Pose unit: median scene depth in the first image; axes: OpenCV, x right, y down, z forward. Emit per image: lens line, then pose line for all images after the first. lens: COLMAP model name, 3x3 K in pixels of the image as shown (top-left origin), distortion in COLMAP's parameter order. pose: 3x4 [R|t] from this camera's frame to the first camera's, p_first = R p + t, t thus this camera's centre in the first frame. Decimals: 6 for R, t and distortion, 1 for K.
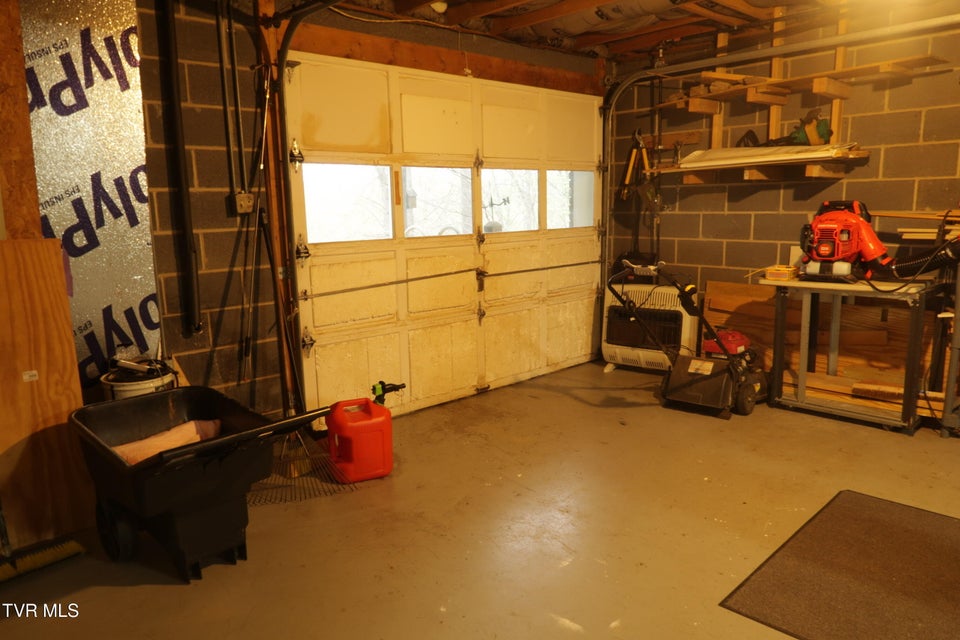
lens RADIAL K [[666.9, 0, 477.0], [0, 666.9, 324.4], [0, 0, 1]] dist [-0.017087, 0.003506]
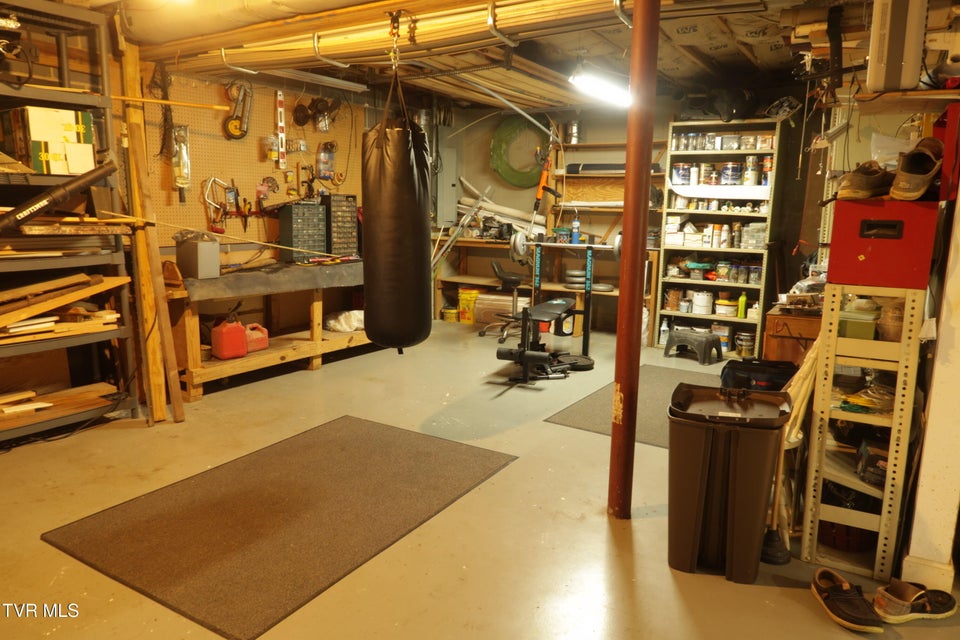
lens RADIAL K [[666.9, 0, 477.0], [0, 666.9, 324.4], [0, 0, 1]] dist [-0.017087, 0.003506]
pose [[-0.263851, -0.152027, 0.952507, -0.256034], [0.161655, 0.966564, 0.199051, -0.066324], [-0.950921, 0.206498, -0.230453, 0.397326]]
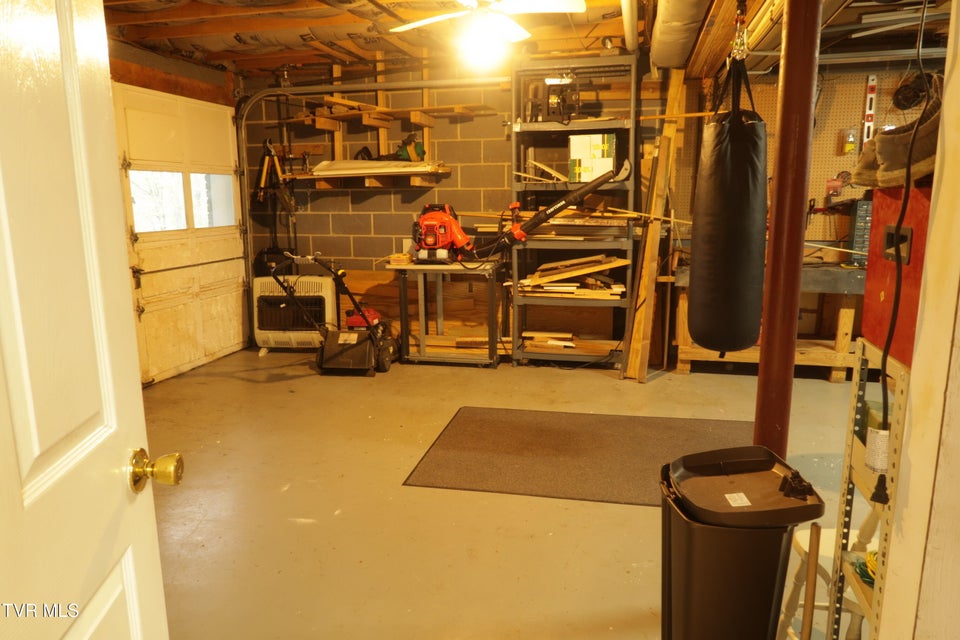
lens RADIAL K [[666.9, 0, 477.0], [0, 666.9, 324.4], [0, 0, 1]] dist [-0.017087, 0.003506]
pose [[0.832158, -0.087542, 0.547586, -0.127498], [0.088062, 0.995792, 0.025370, 0.026161], [-0.547502, 0.027110, 0.836365, -0.149559]]
